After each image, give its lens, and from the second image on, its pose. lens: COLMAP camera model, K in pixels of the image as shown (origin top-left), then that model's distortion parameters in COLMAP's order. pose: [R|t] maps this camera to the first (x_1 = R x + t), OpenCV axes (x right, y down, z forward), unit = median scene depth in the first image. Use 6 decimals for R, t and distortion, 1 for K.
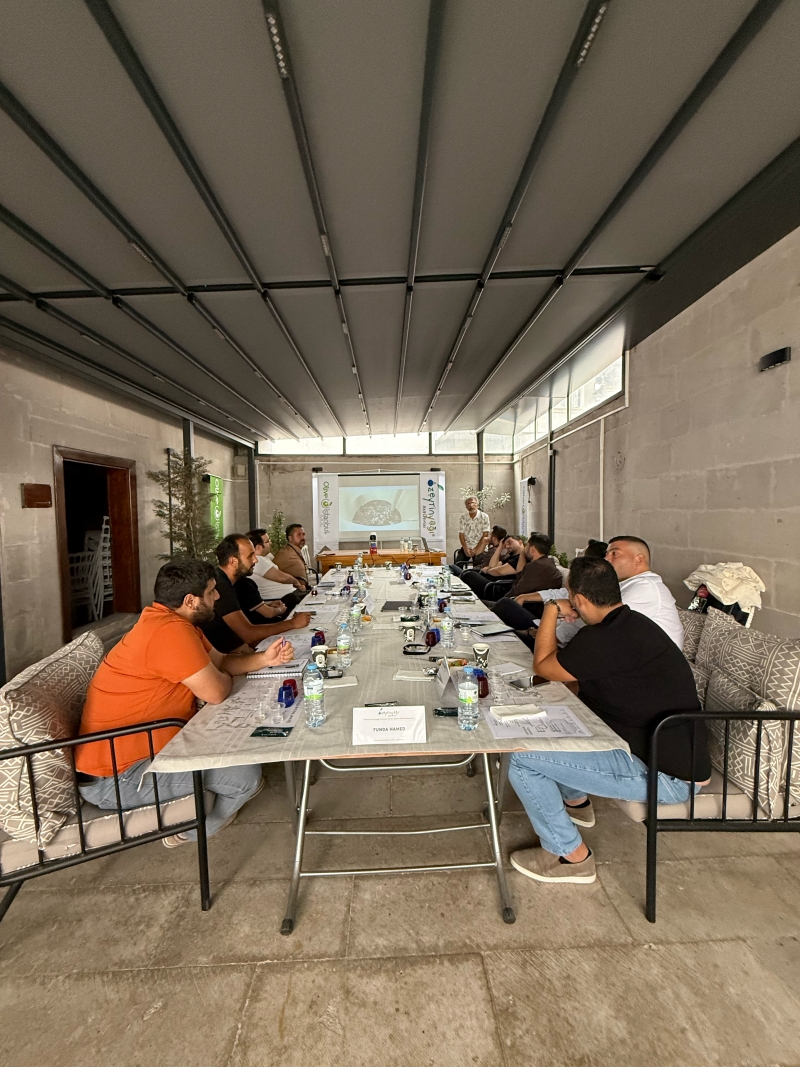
lens RADIAL K [[431.9, 0, 403.3], [0, 431.9, 541.8], [0, 0, 1]] dist [-0.001772, -0.000132]
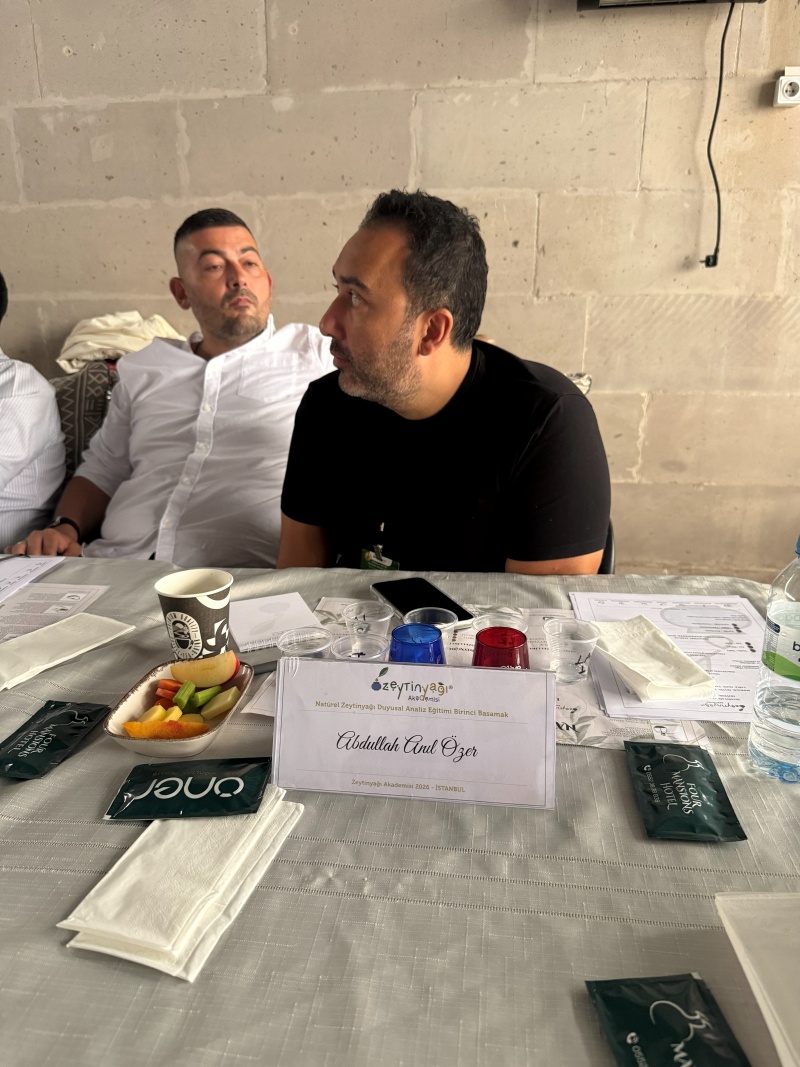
lens RADIAL K [[757.7, 0, 419.2], [0, 757.7, 534.5], [0, 0, 1]] dist [0.001110, -0.010029]
pose [[0.124523, -0.293932, 0.947680, -0.088085], [0.079179, 0.955012, 0.285802, 0.051206], [-0.989052, 0.039448, 0.142195, 0.389949]]
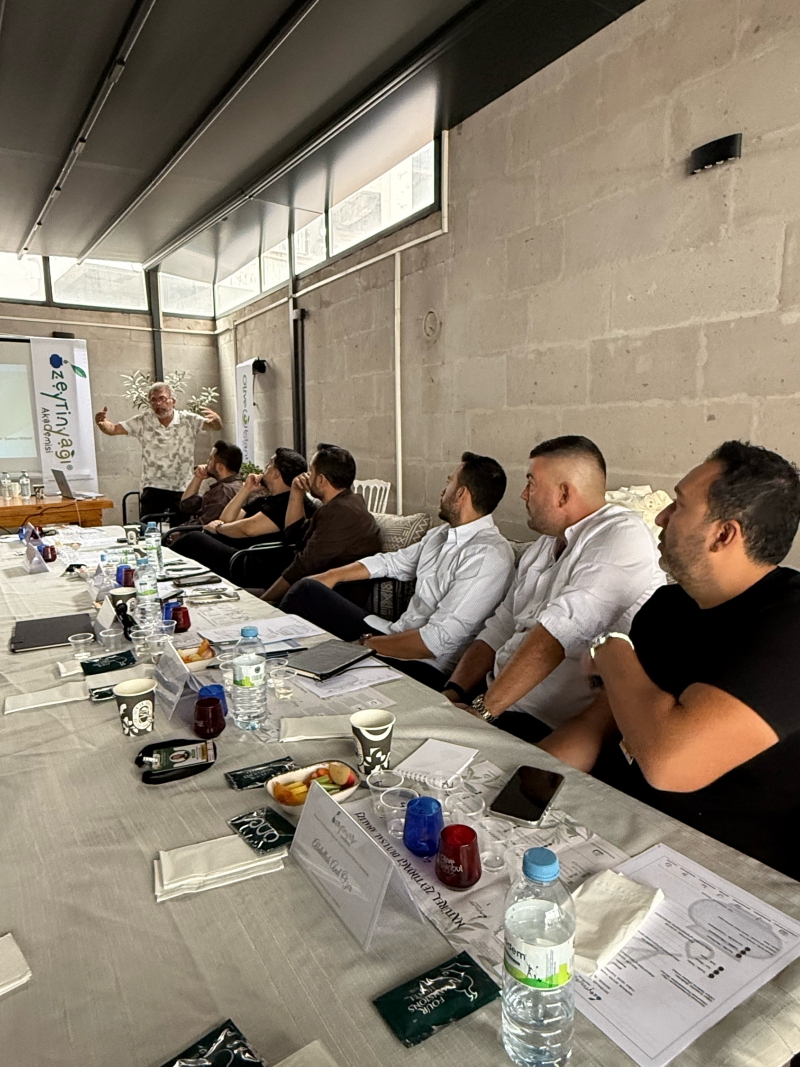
lens RADIAL K [[683.3, 0, 404.4], [0, 683.3, 534.4], [0, 0, 1]] dist [-0.006919, 0.000005]
pose [[0.846896, -0.075357, 0.526393, -0.048258], [0.034829, 0.995643, 0.086499, 0.014180], [-0.530617, -0.054922, 0.845830, 0.235809]]
